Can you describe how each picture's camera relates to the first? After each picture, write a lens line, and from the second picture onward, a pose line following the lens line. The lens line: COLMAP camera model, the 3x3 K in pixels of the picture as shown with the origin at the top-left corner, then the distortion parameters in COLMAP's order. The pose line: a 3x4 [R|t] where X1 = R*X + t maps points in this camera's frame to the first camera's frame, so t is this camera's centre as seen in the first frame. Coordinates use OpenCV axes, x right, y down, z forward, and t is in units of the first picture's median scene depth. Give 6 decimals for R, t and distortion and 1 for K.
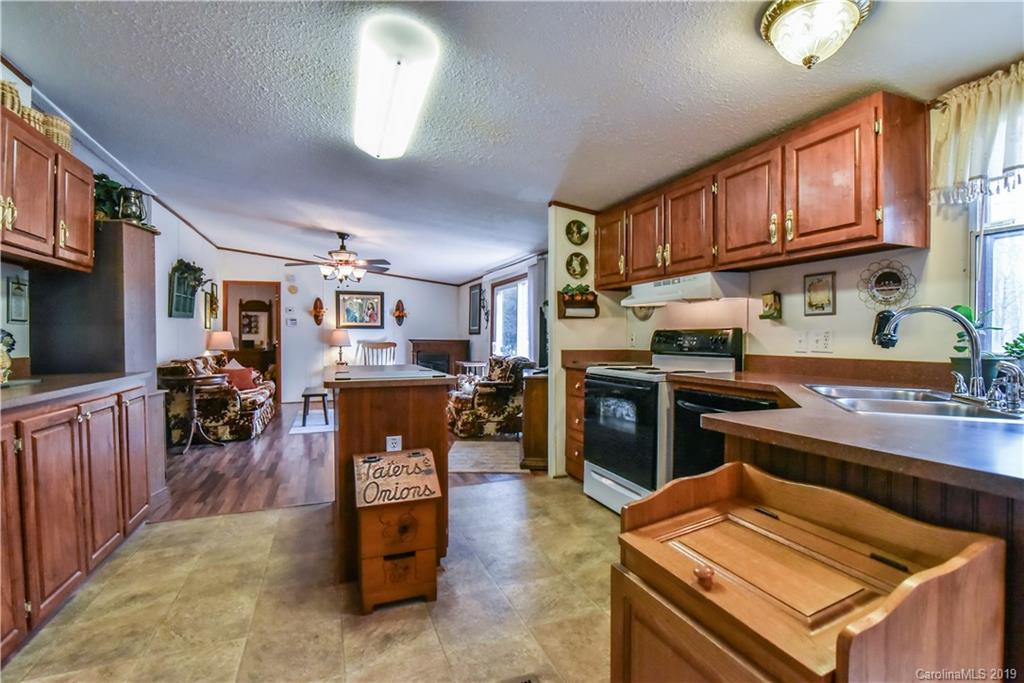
lens RADIAL K [[472.5, 0, 512.5], [0, 472.5, 344.4], [0, 0, 1]] dist [-0.011496, 0.000844]
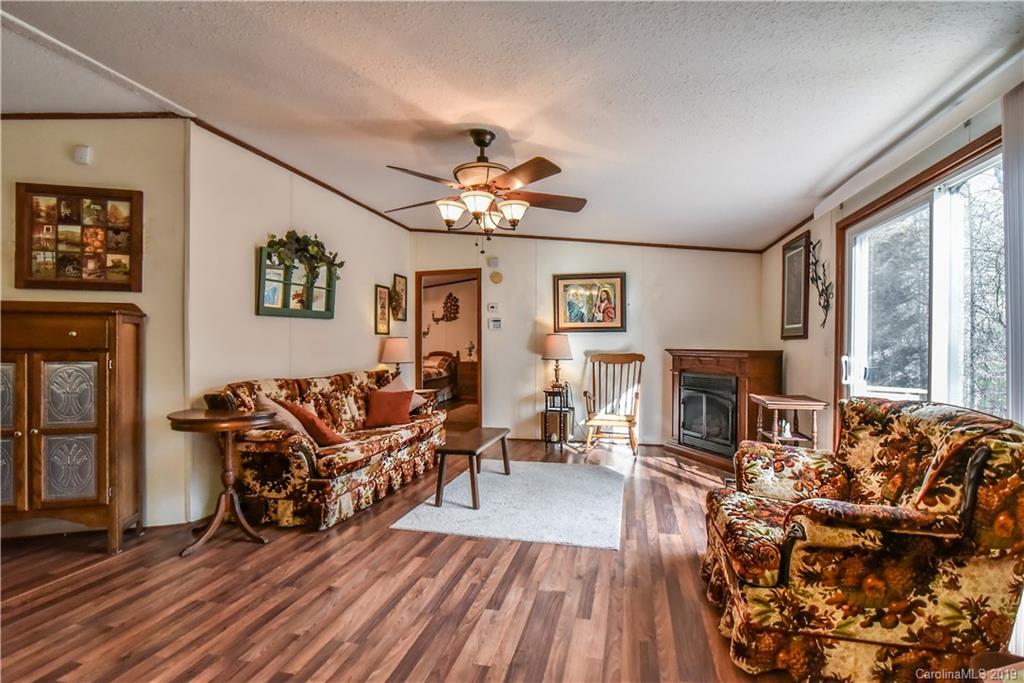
lens RADIAL K [[472.5, 0, 518.2], [0, 472.5, 345.4], [0, 0, 1]] dist [-0.011496, 0.000844]
pose [[0.818329, -0.000597, -0.574750, -0.040082], [-0.007848, 0.999895, -0.012213, -0.007950], [0.574696, 0.014505, 0.818238, 0.521766]]
